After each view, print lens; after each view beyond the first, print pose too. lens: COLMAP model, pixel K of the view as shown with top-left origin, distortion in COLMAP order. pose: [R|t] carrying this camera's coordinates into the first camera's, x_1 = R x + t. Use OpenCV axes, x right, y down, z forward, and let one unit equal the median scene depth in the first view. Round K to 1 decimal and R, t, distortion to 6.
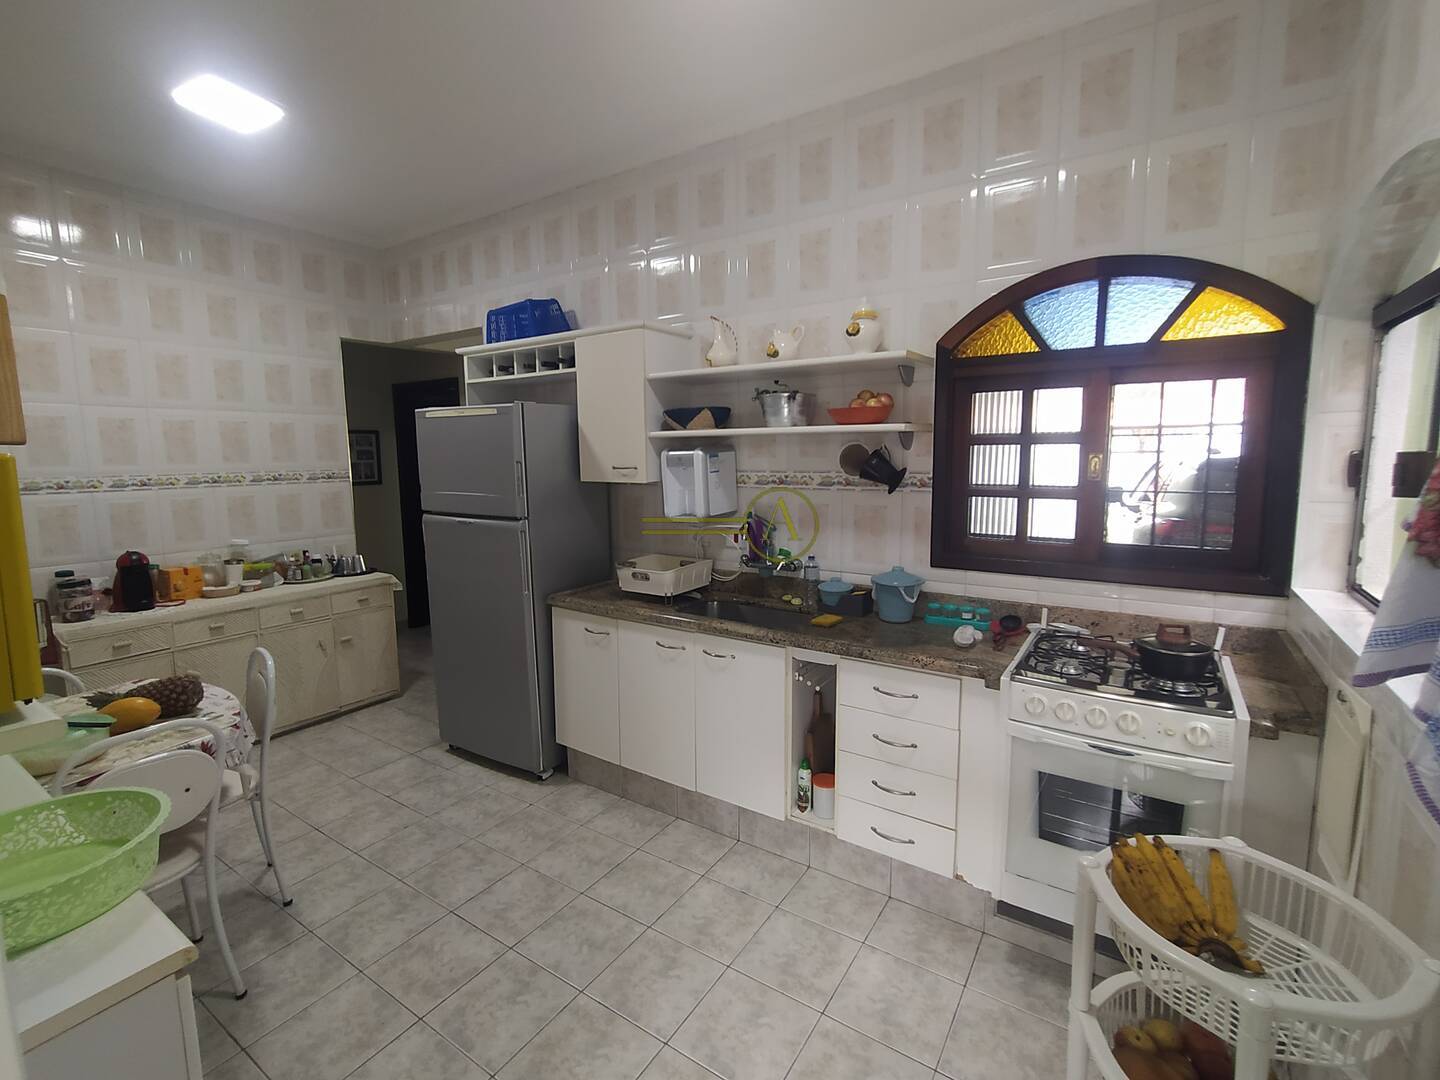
lens RADIAL K [[651.4, 0, 716.7], [0, 651.4, 531.1], [0, 0, 1]] dist [-0.006559, 0.003411]
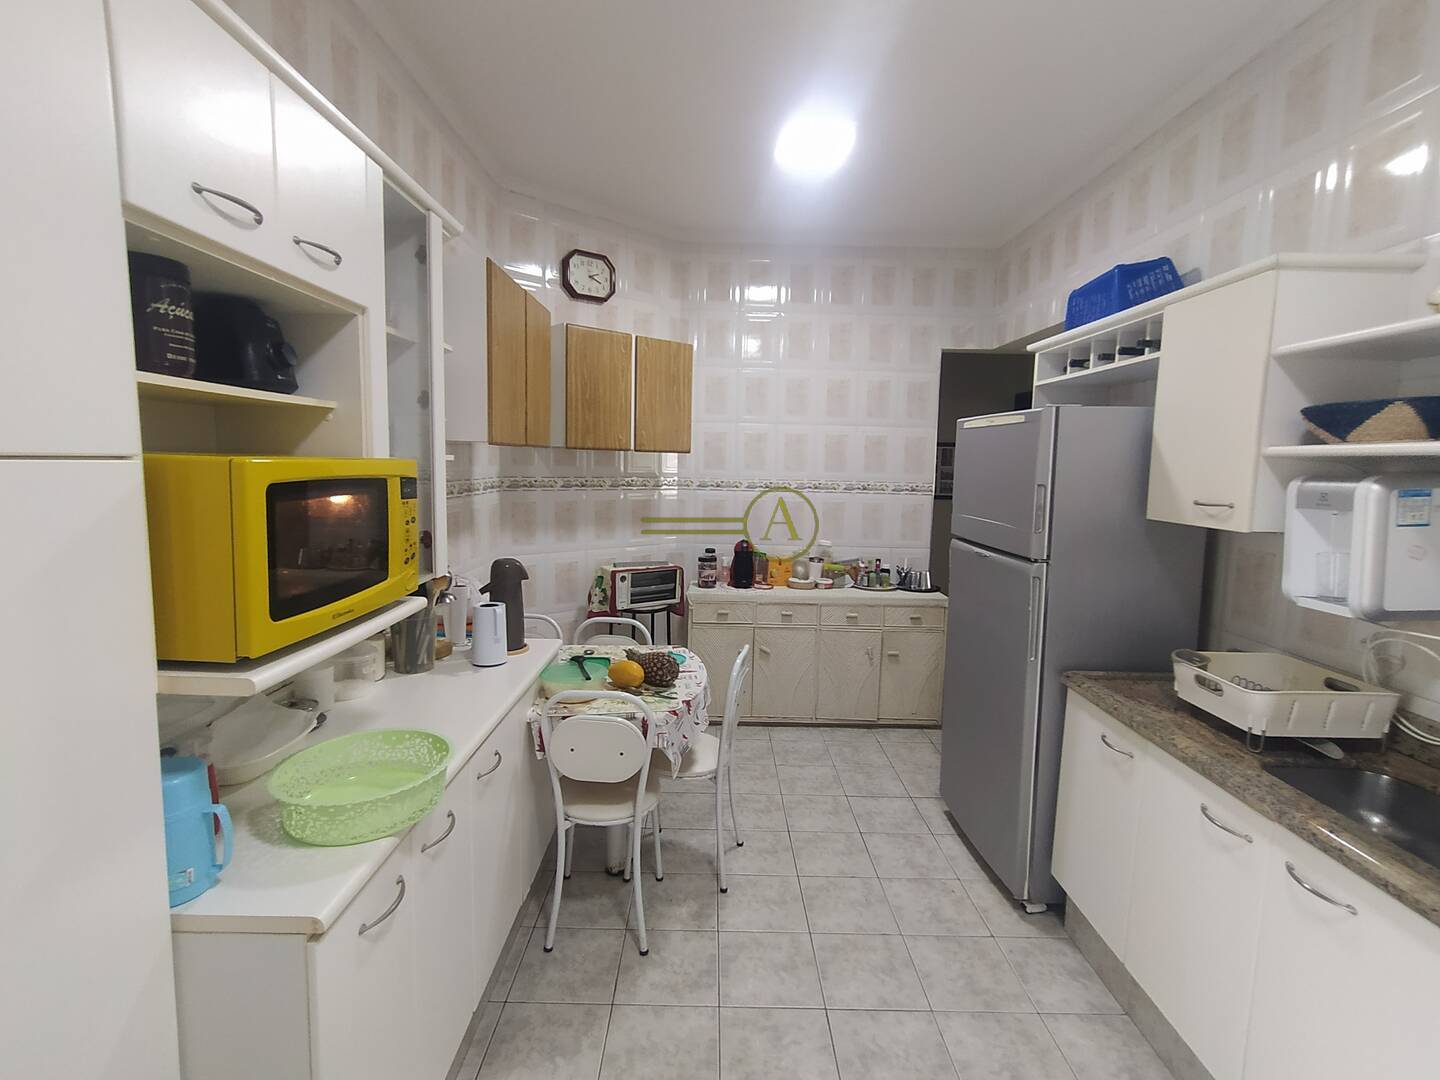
lens RADIAL K [[658.8, 0, 716.9], [0, 658.8, 529.7], [0, 0, 1]] dist [-0.000480, 0.001190]
pose [[0.555090, 0.109164, -0.824596, 0.108158], [-0.129811, 0.990573, 0.043753, -0.036849], [0.821599, 0.082755, 0.564028, 0.246763]]
